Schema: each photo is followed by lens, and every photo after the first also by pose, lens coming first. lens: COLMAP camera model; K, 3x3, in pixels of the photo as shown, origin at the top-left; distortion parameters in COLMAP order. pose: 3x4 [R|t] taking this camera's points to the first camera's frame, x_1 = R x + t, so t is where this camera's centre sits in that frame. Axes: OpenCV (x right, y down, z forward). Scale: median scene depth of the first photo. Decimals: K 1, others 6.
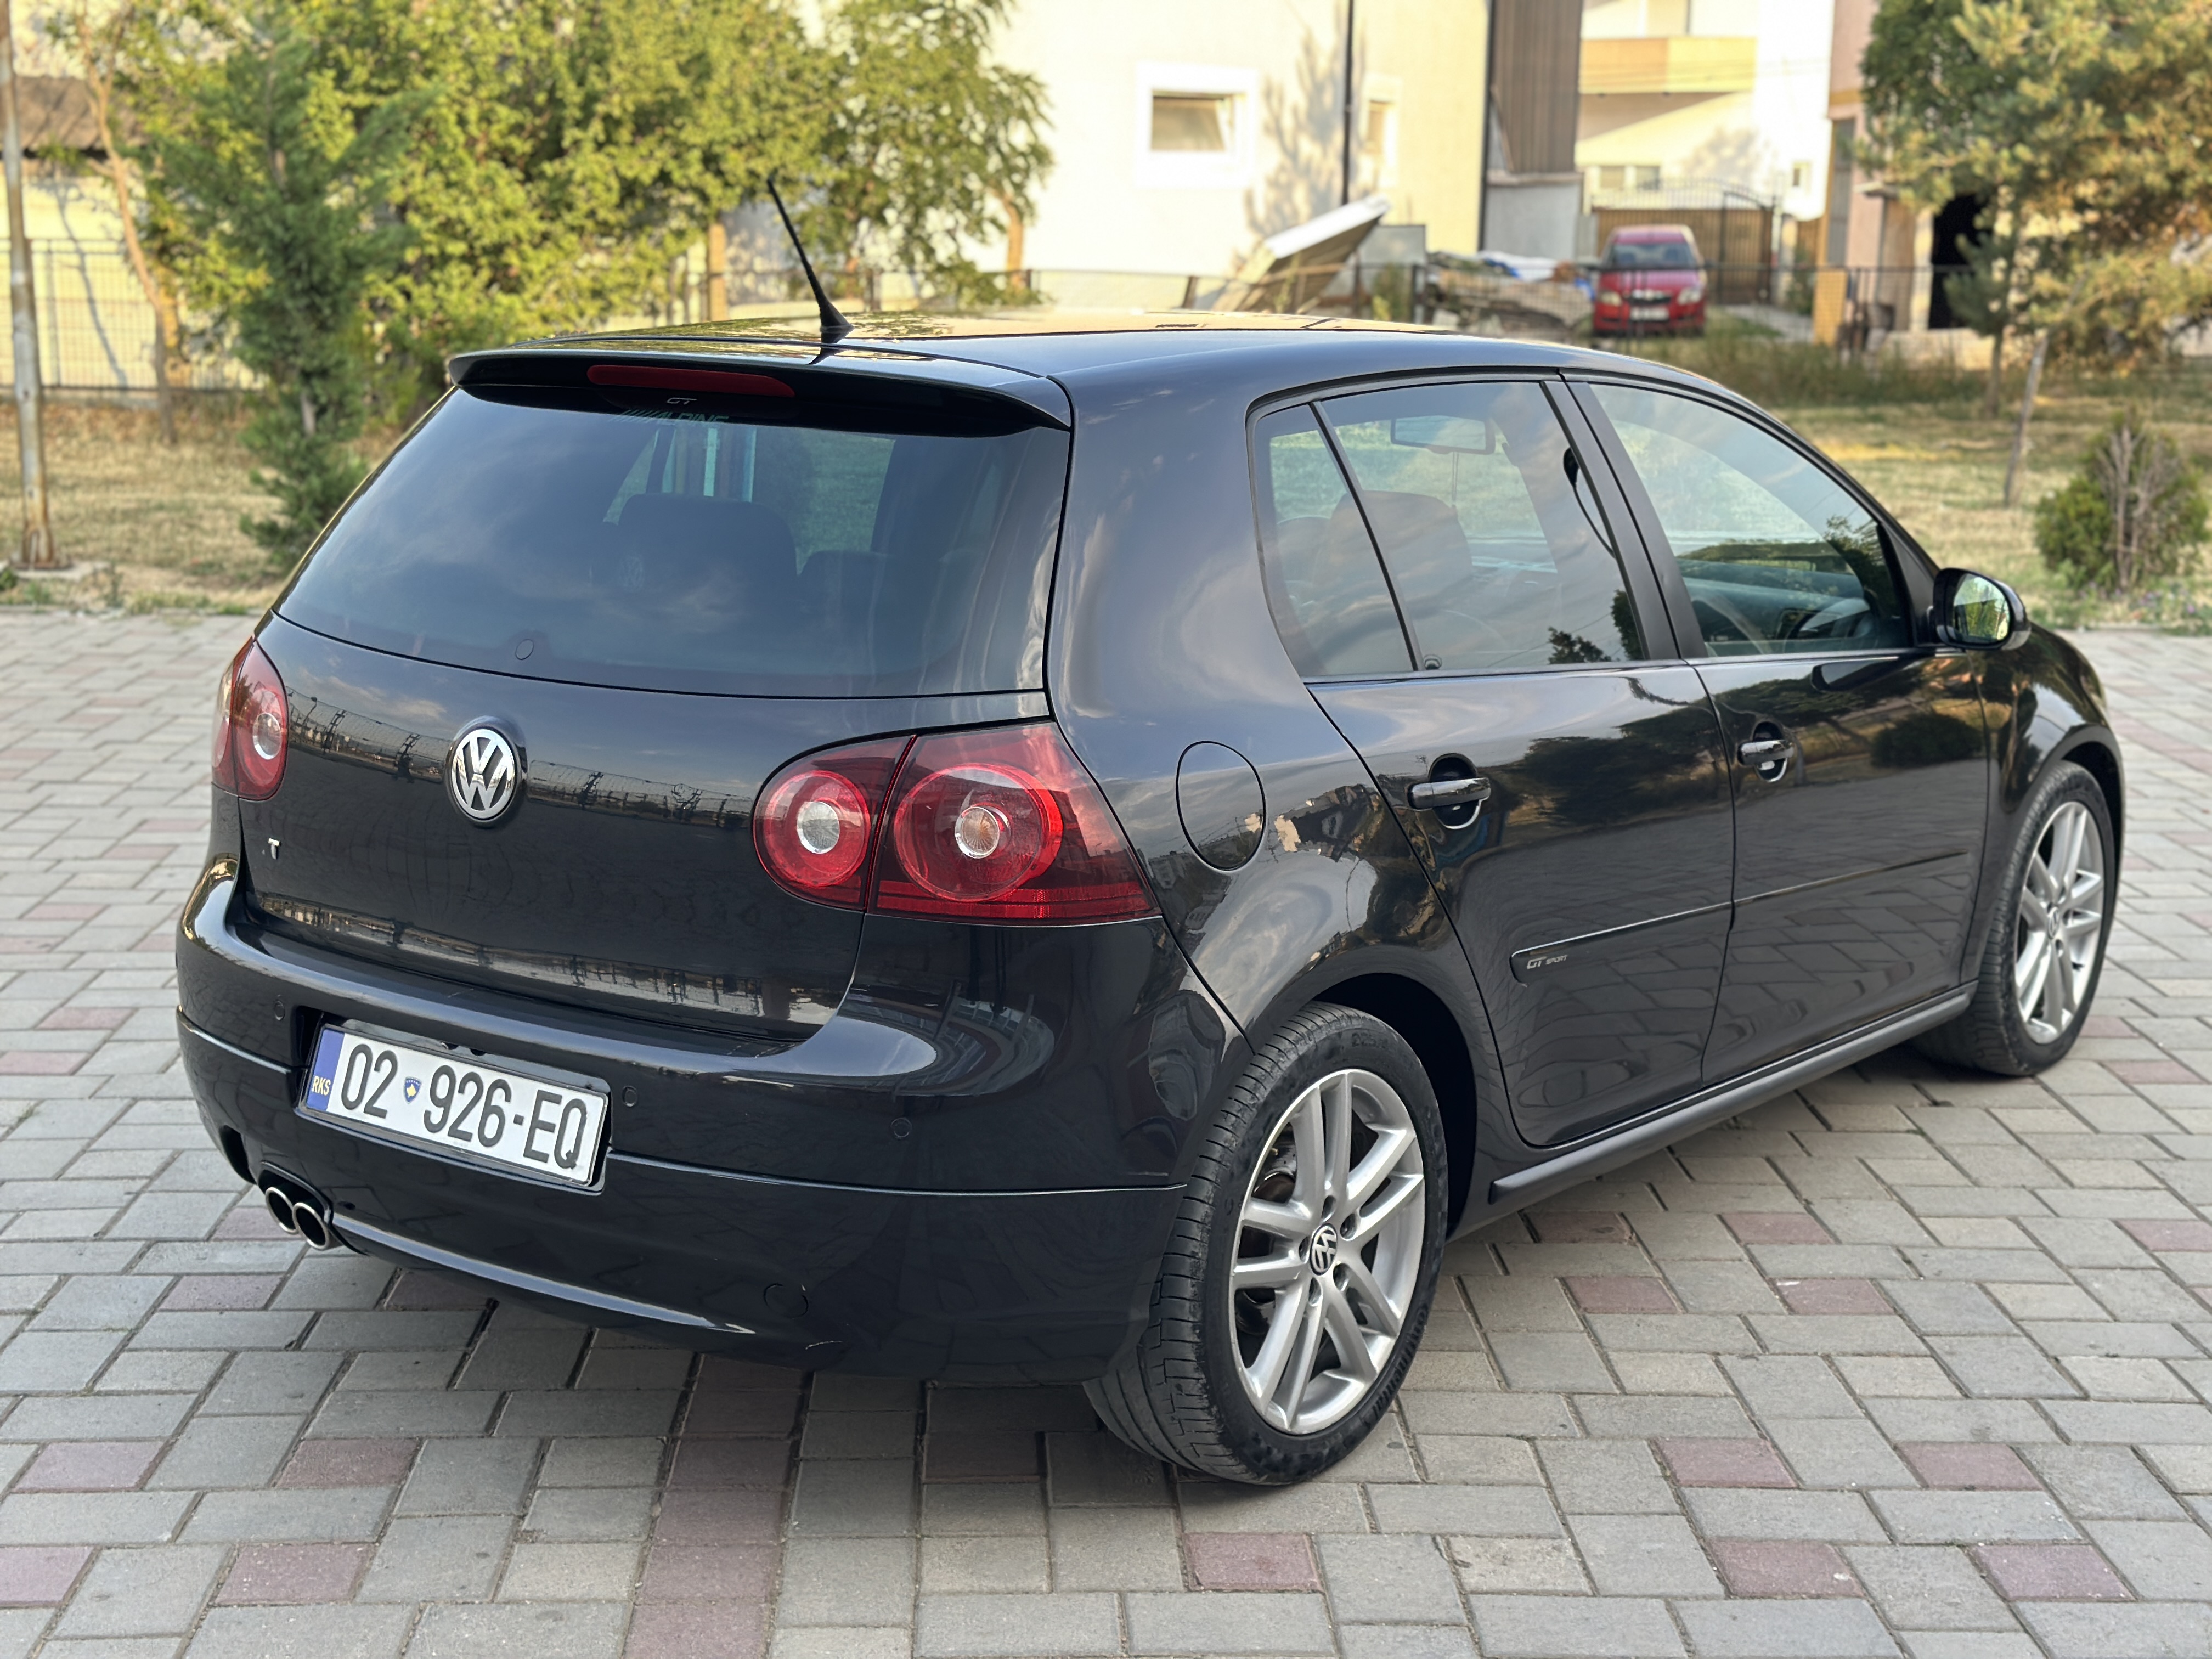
lens RADIAL K [[3091.6, 0, 1107.3], [0, 3091.6, 829.4], [0, 0, 1]] dist [0.132119, 0.000000]
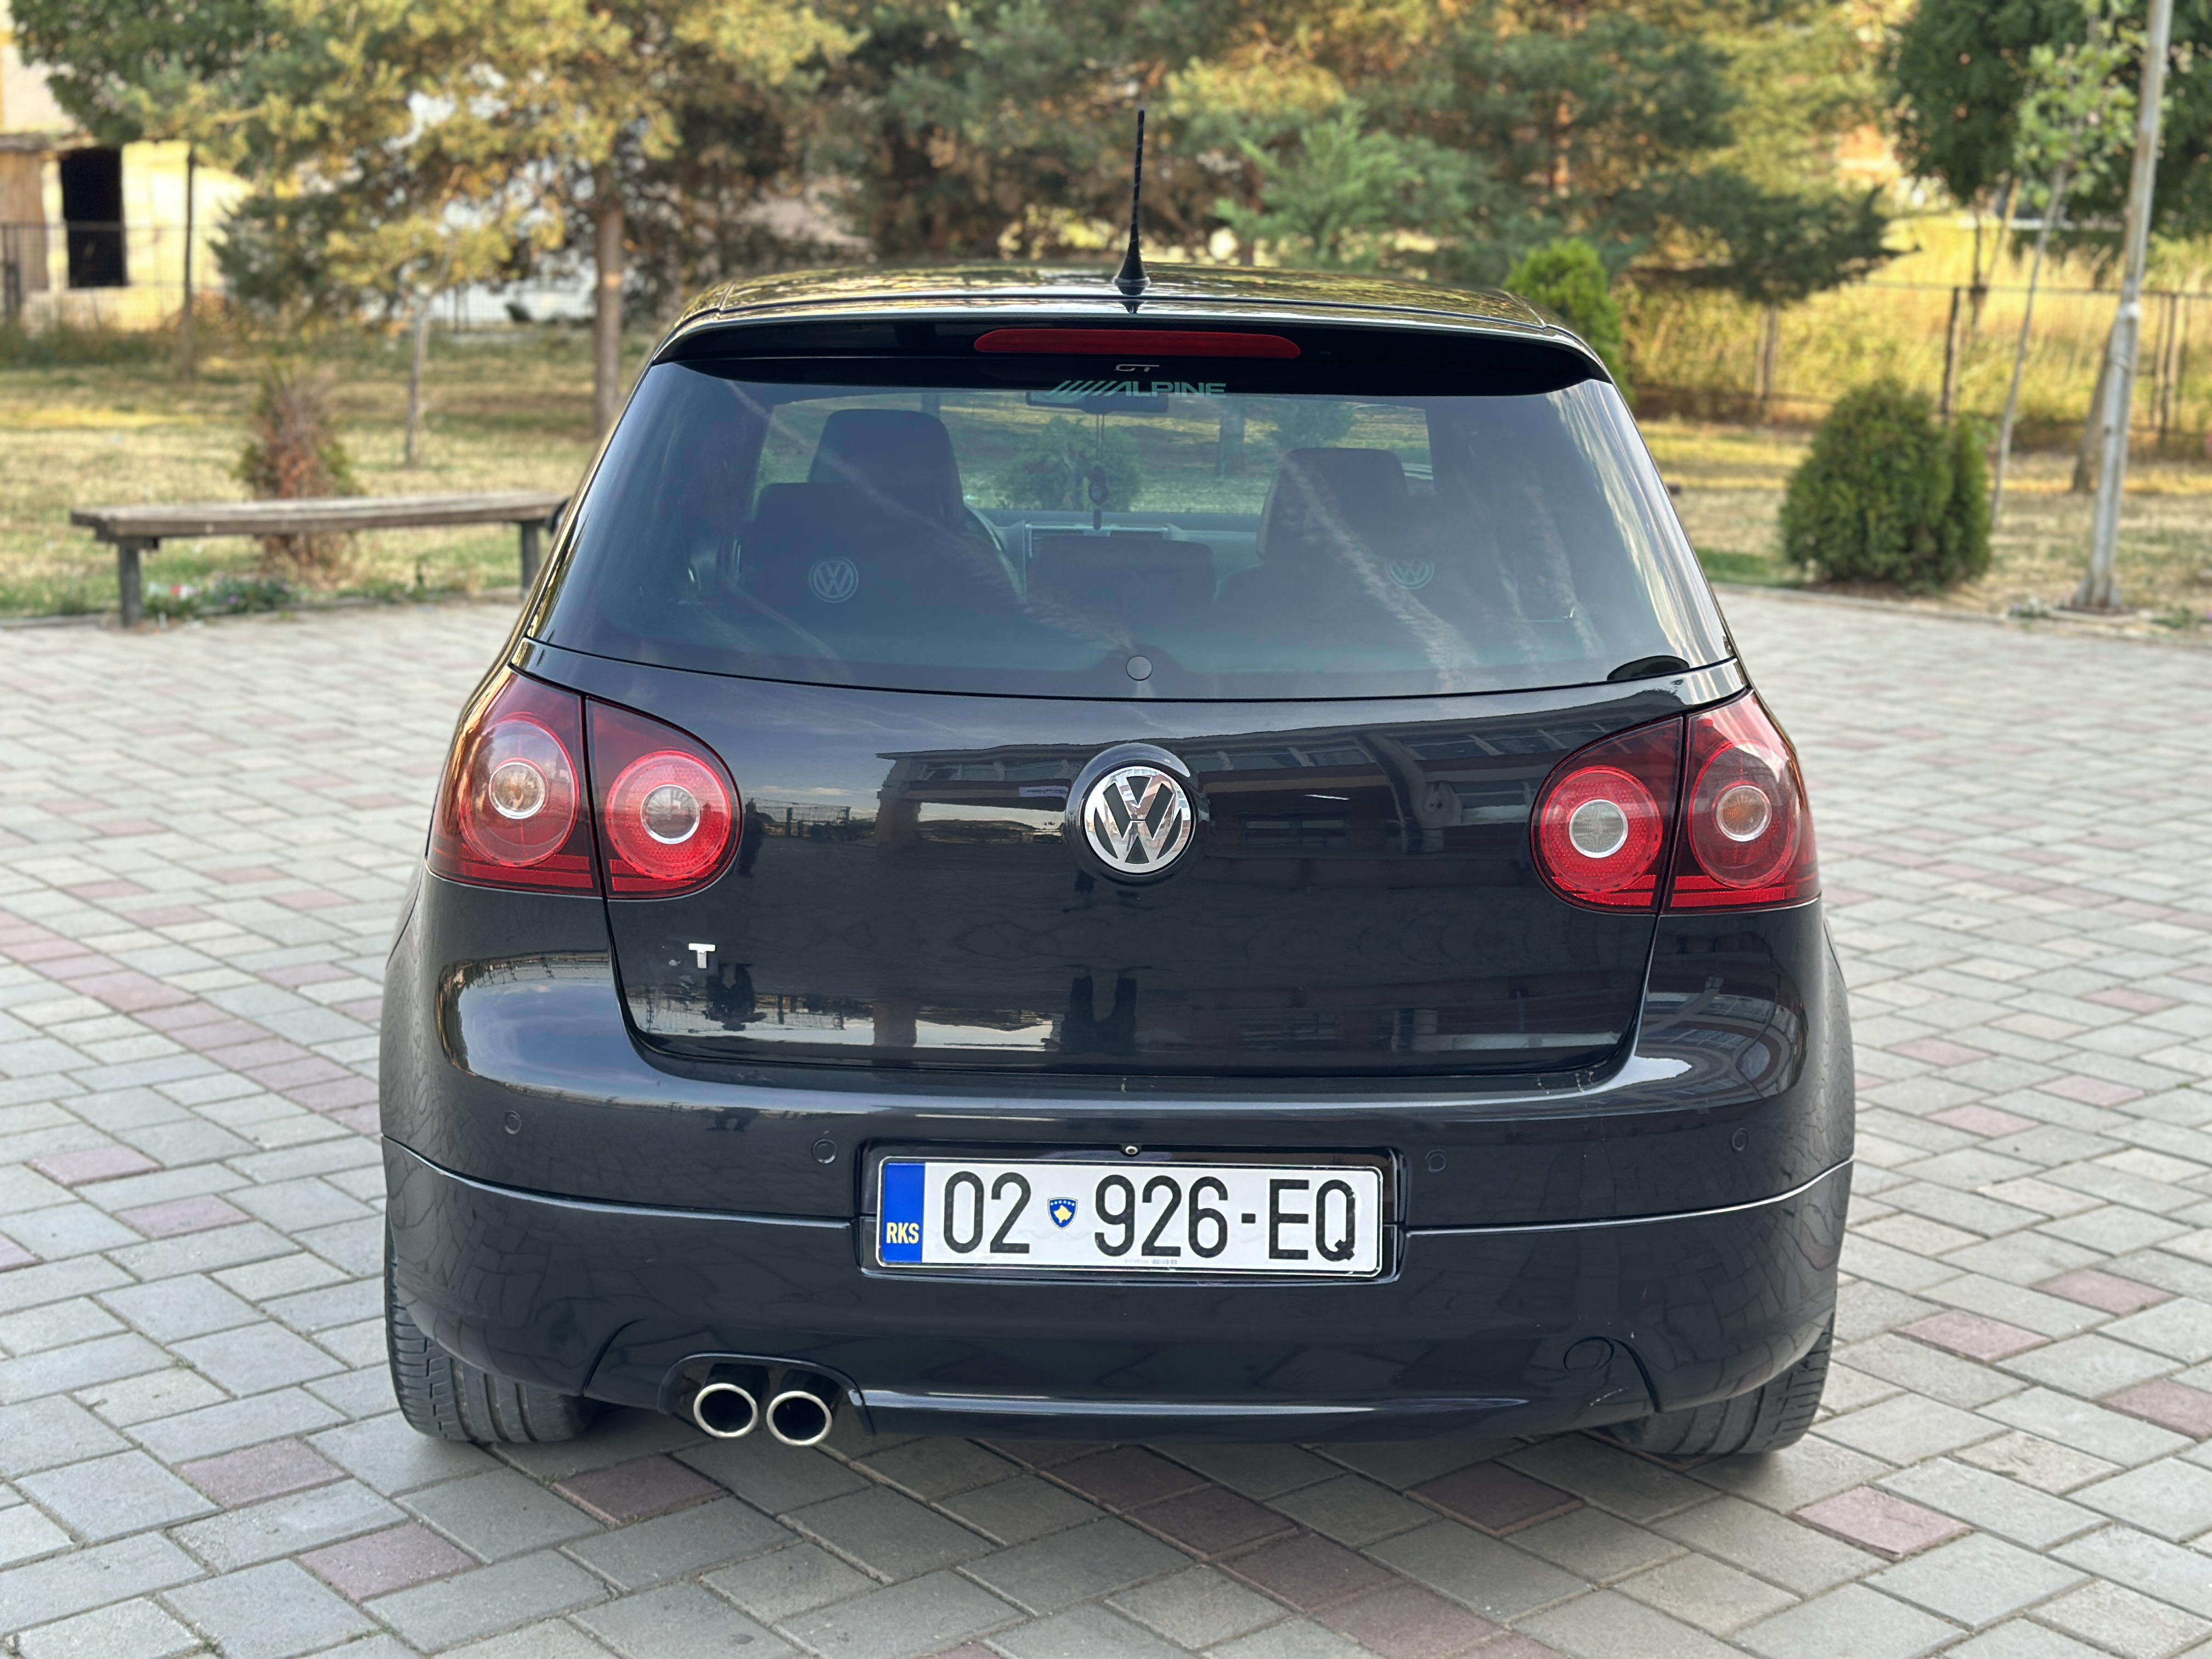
lens RADIAL K [[3091.6, 0, 1129.2], [0, 3091.6, 830.9], [0, 0, 1]] dist [0.132119, 0.000000]
pose [[0.791447, -0.115019, 0.600318, -0.691402], [0.107785, 0.993007, 0.048155, -0.054251], [-0.601659, 0.026593, 0.798310, 0.332797]]
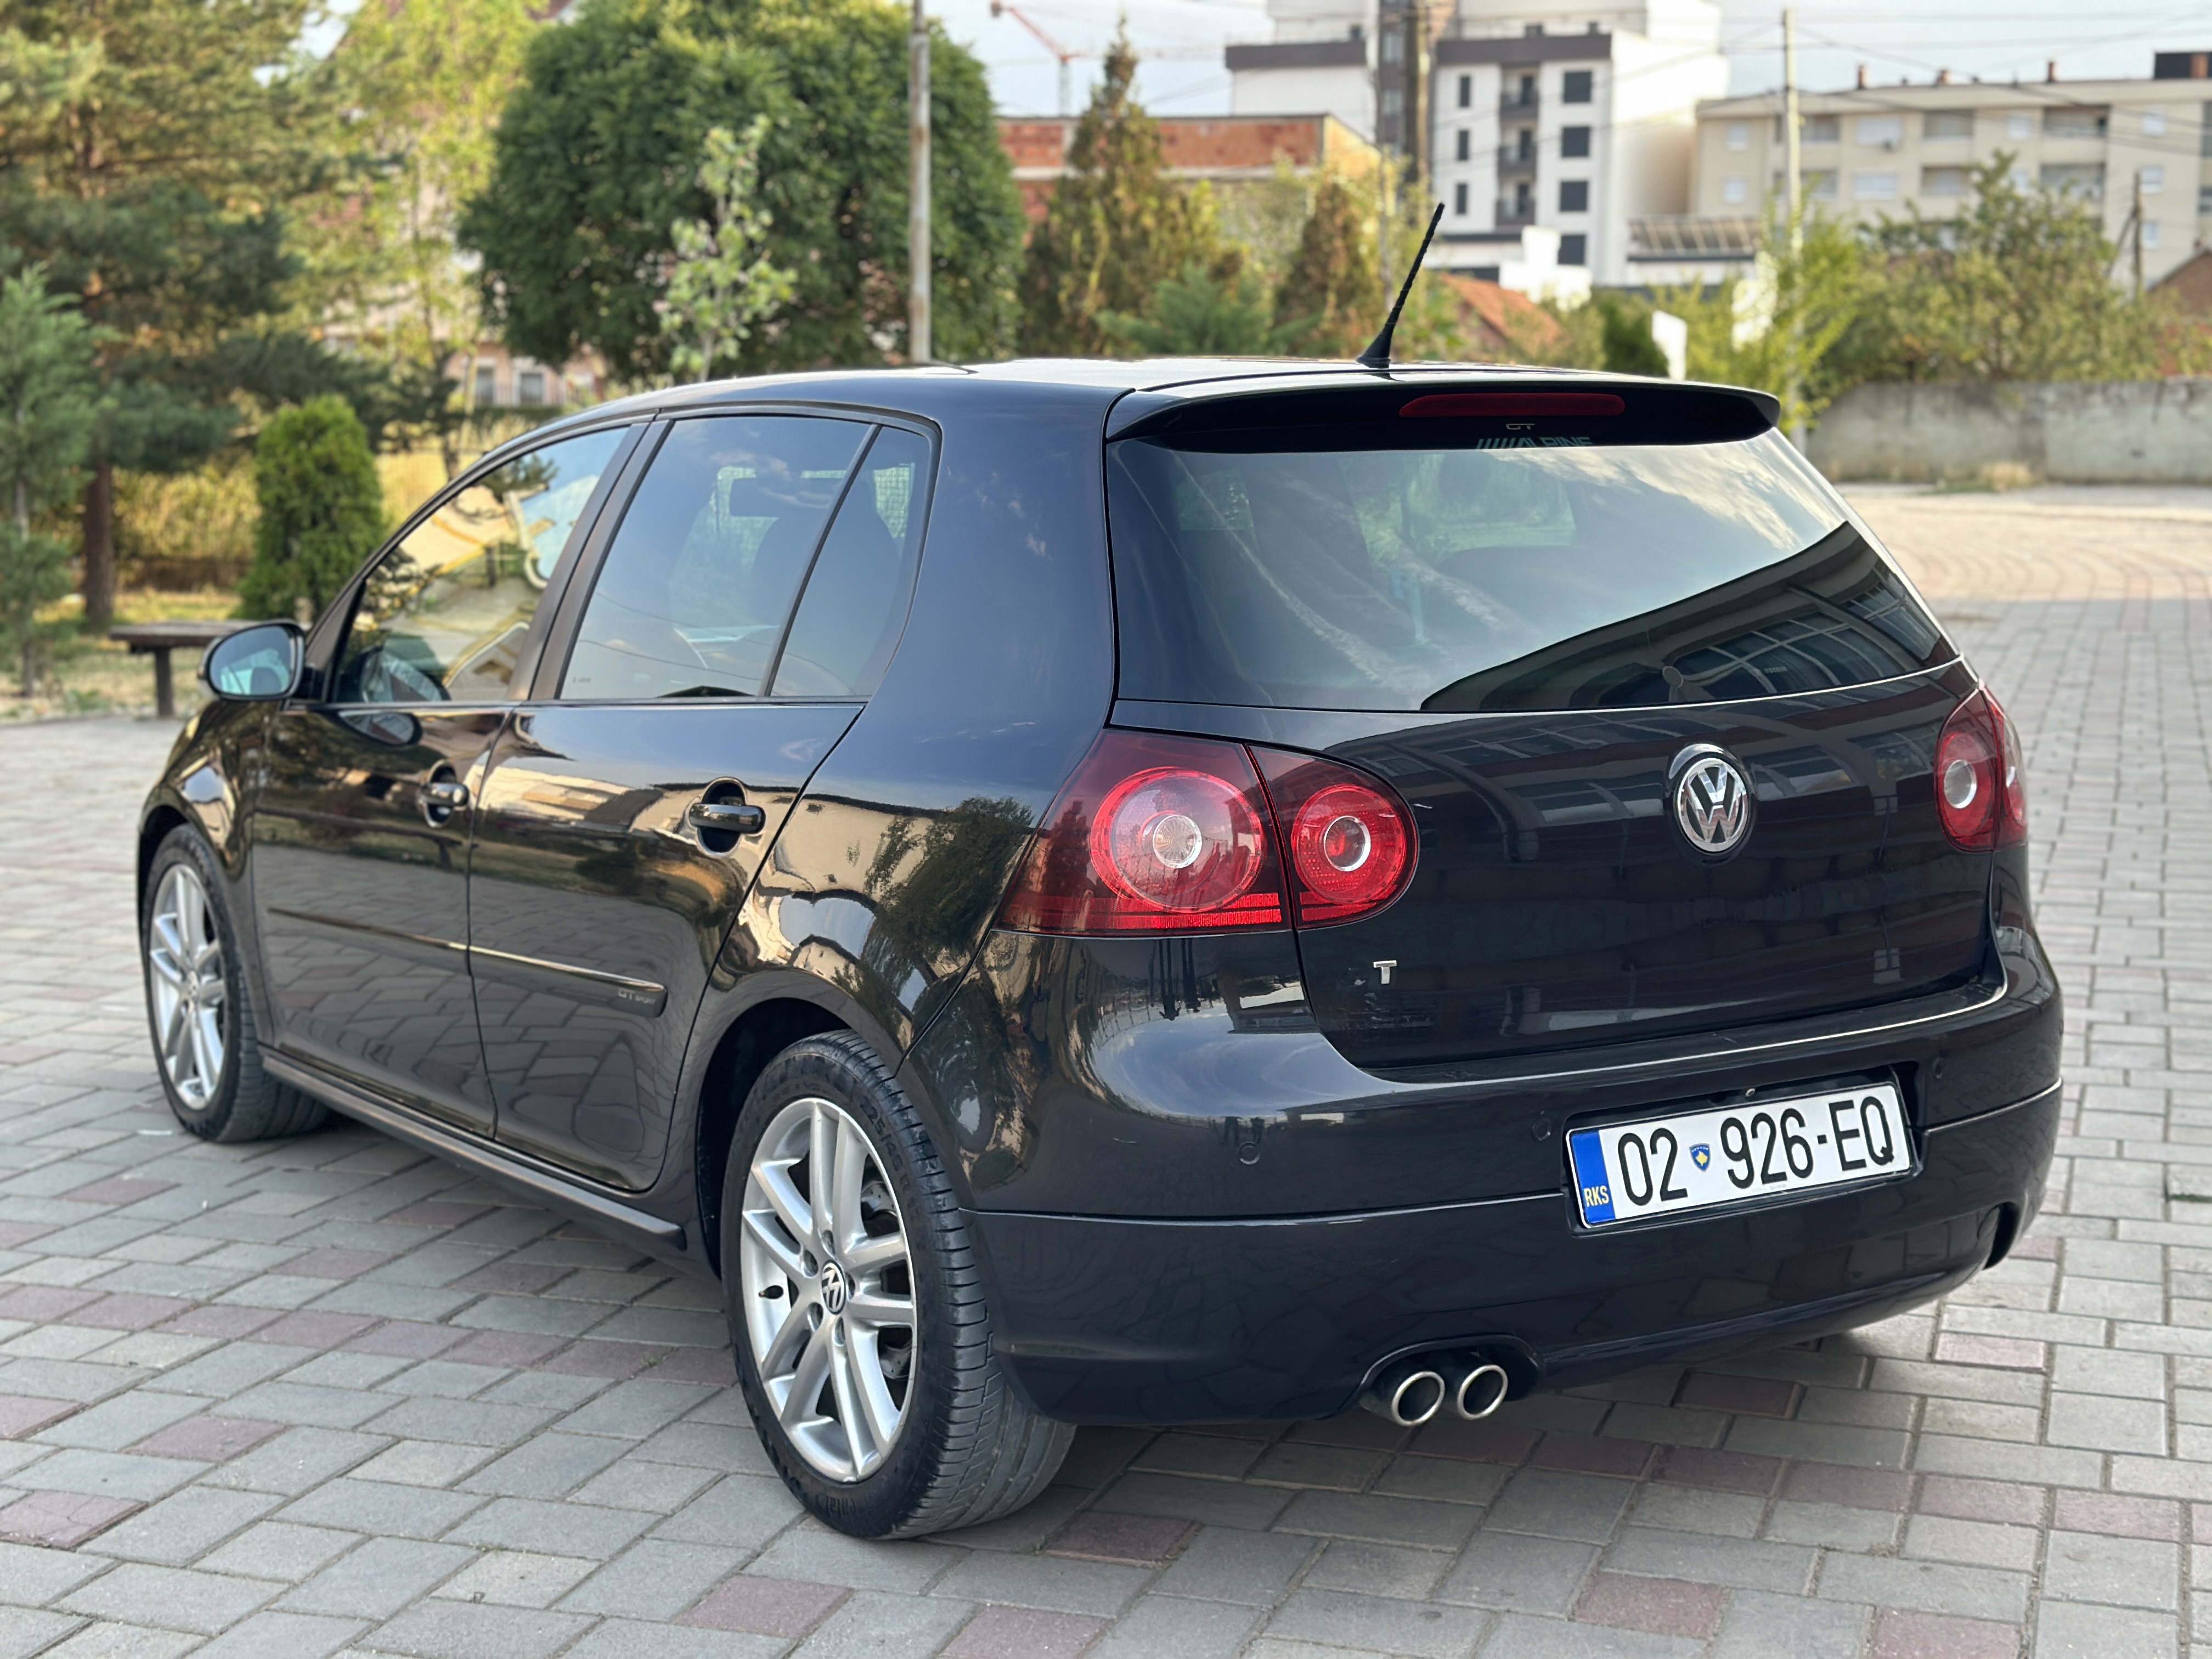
lens RADIAL K [[3091.6, 0, 1120.6], [0, 3091.6, 815.6], [0, 0, 1]] dist [0.132119, 0.000000]
pose [[0.355710, -0.134363, 0.924887, -1.135217], [0.188997, 0.979507, 0.069610, -0.114314], [-0.915287, 0.150040, 0.373815, 0.797210]]
